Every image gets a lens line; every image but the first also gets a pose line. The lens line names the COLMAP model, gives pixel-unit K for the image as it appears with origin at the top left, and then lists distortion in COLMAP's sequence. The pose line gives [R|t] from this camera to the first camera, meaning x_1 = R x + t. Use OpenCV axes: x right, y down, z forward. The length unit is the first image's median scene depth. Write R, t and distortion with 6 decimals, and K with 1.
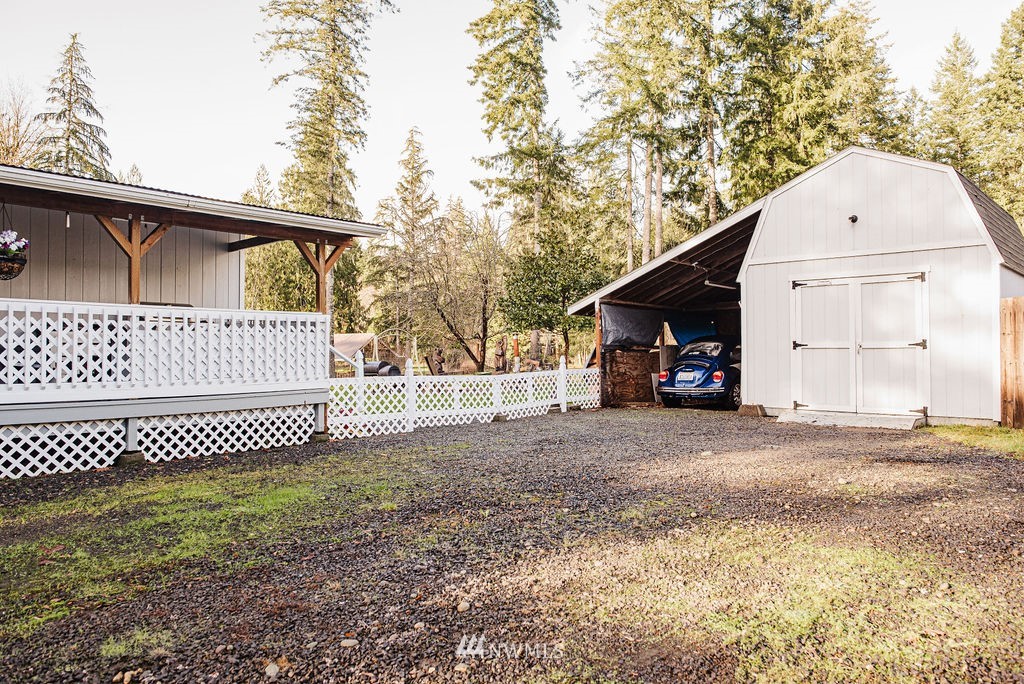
lens RADIAL K [[734.1, 0, 507.8], [0, 734.1, 355.4], [0, 0, 1]] dist [-0.017847, 0.014366]
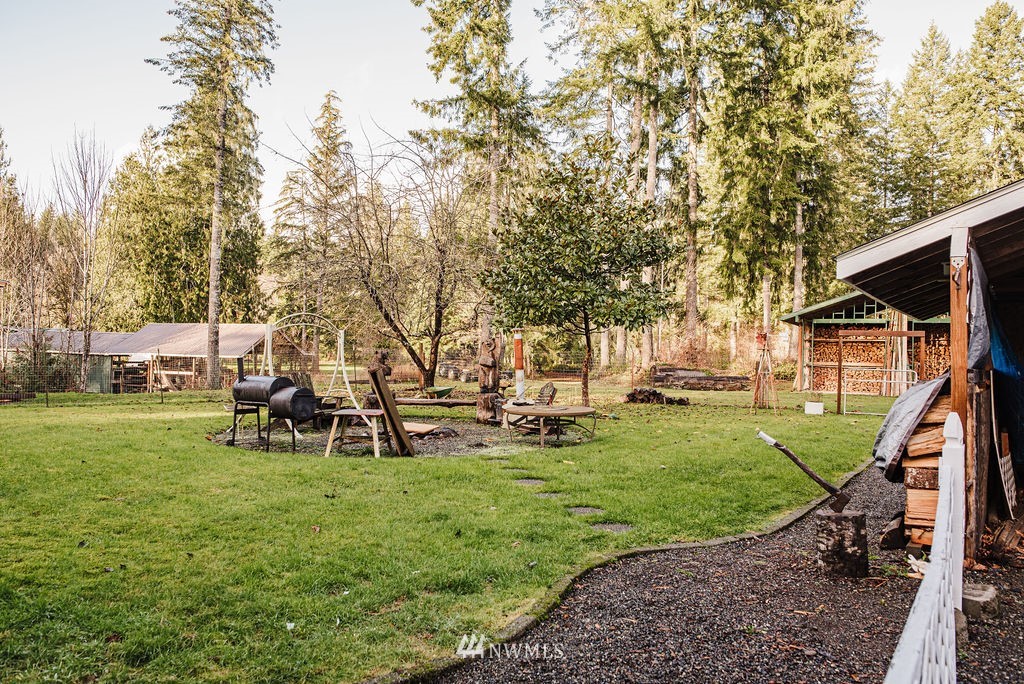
lens RADIAL K [[734.1, 0, 501.8], [0, 734.1, 356.5], [0, 0, 1]] dist [-0.017847, 0.014366]
pose [[0.992572, 0.033286, 0.117014, -0.035335], [-0.033420, 0.999441, -0.000813, -0.003766], [-0.116975, -0.003103, 0.993130, 0.212882]]
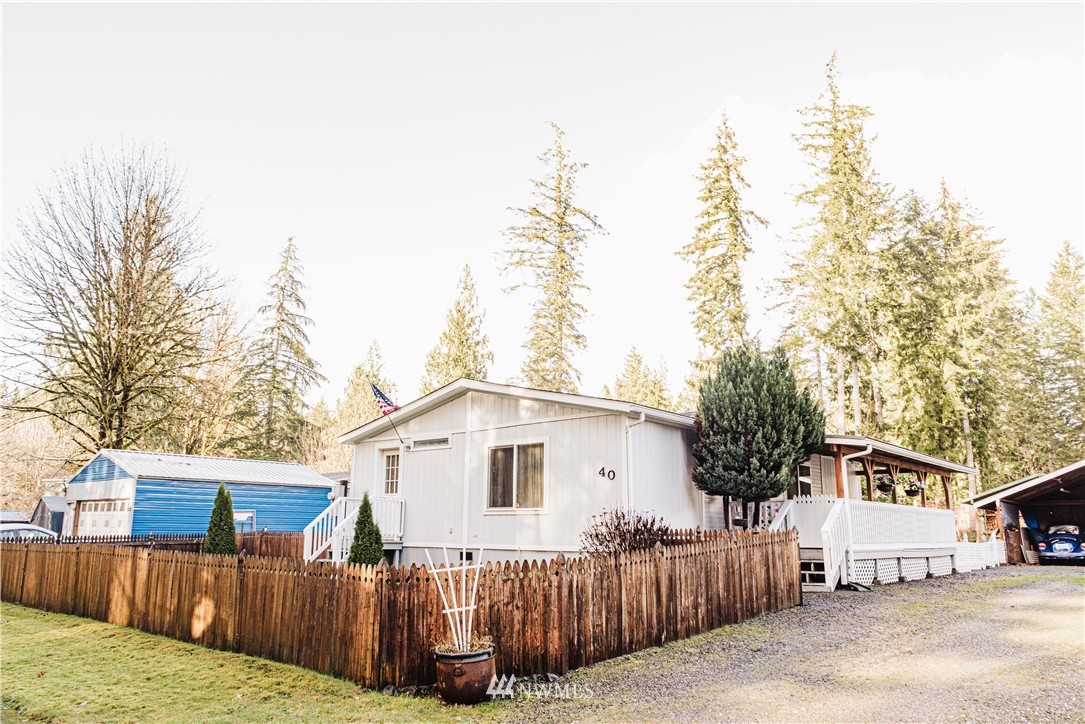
lens RADIAL K [[839.8, 0, 523.1], [0, 839.8, 372.1], [0, 0, 1]] dist [0.011189, -0.003485]
pose [[0.999871, 0.015571, 0.004023, -0.297390], [-0.014512, 0.981340, -0.191730, 0.007439], [-0.006933, 0.191647, 0.981439, -0.287719]]
